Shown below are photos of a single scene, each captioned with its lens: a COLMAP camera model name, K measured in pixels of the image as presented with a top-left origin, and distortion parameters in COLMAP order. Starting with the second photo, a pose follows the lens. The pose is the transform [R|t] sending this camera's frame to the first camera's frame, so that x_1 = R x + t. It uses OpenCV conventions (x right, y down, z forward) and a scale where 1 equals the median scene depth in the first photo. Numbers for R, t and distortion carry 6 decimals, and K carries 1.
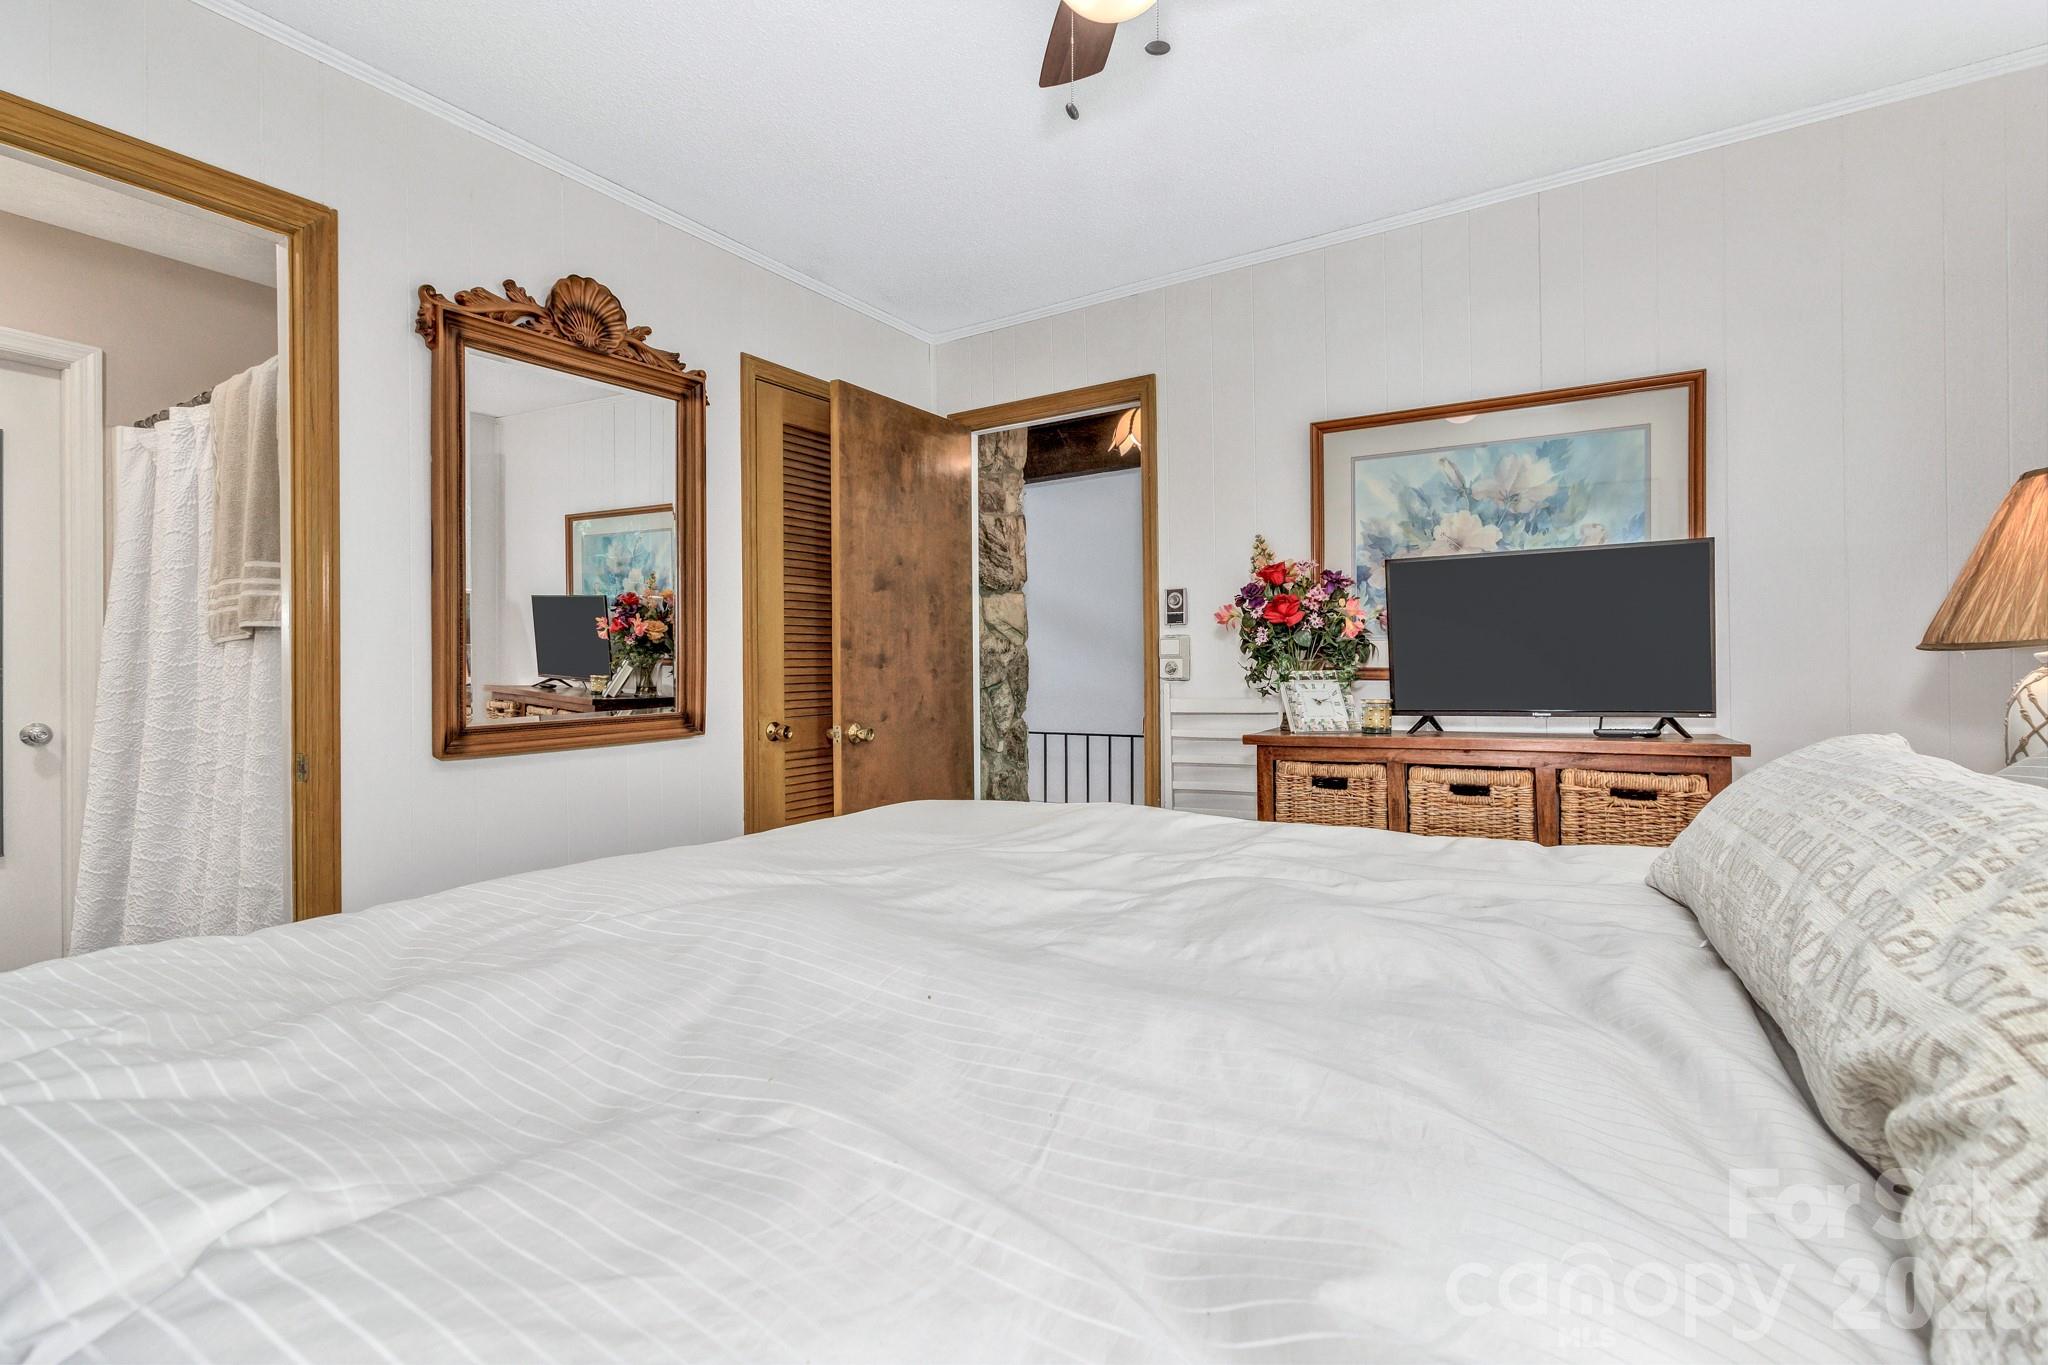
lens RADIAL K [[944.2, 0, 1024.4], [0, 944.2, 672.5], [0, 0, 1]] dist [0.001722, 0.000074]
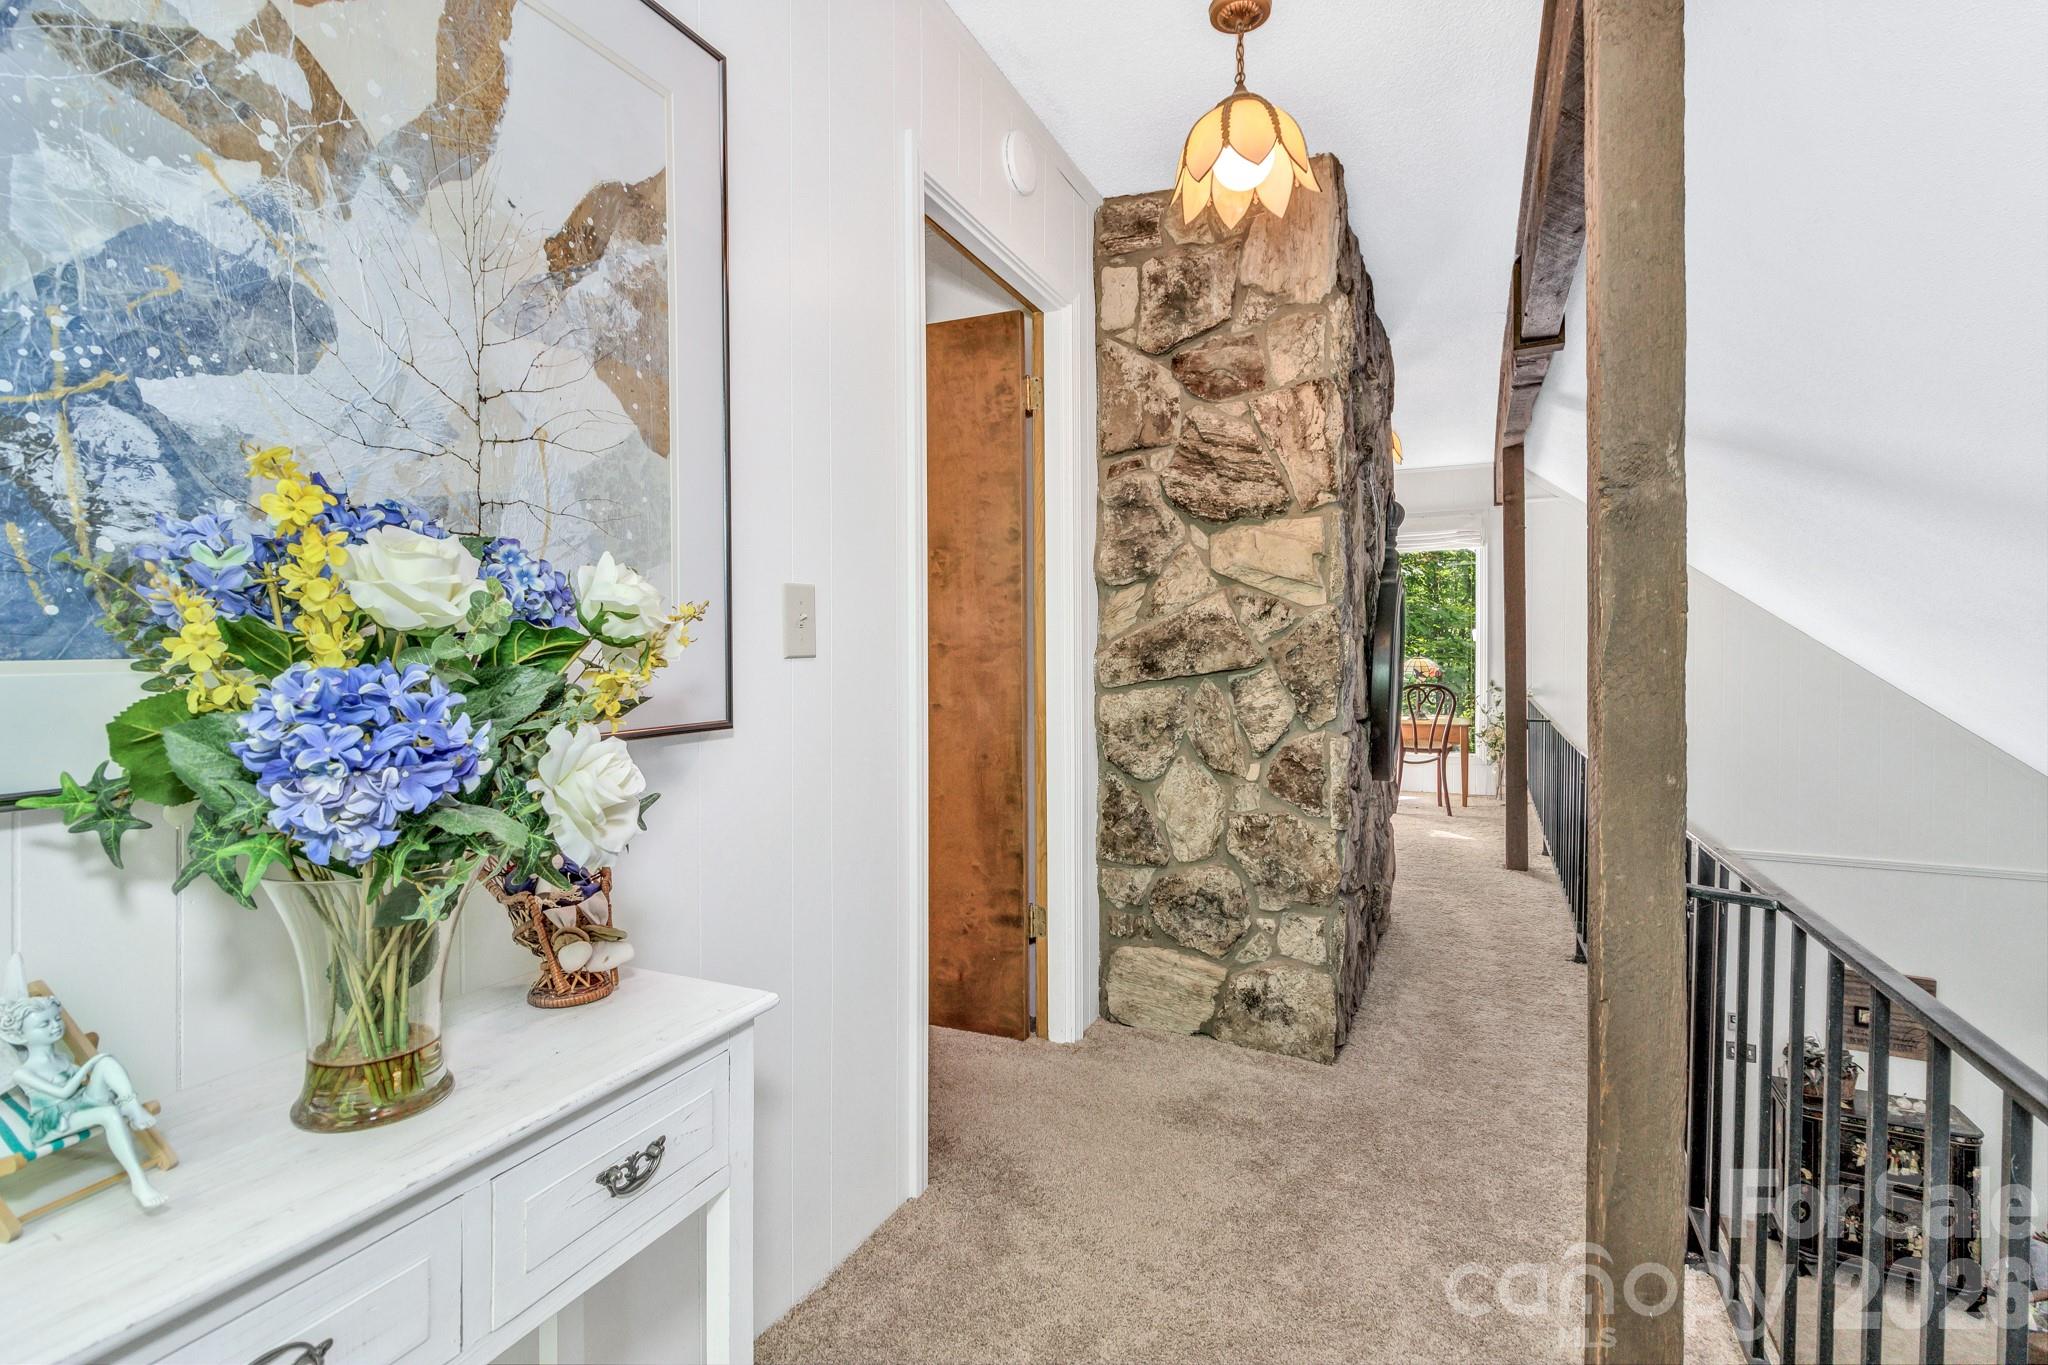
lens RADIAL K [[944.2, 0, 1024.4], [0, 944.2, 672.7], [0, 0, 1]] dist [0.001722, 0.000074]
pose [[0.134550, 0.016958, -0.990762, 0.563880], [-0.002513, 0.999856, 0.016773, 0.003586], [0.990904, 0.000233, 0.134573, 0.768681]]
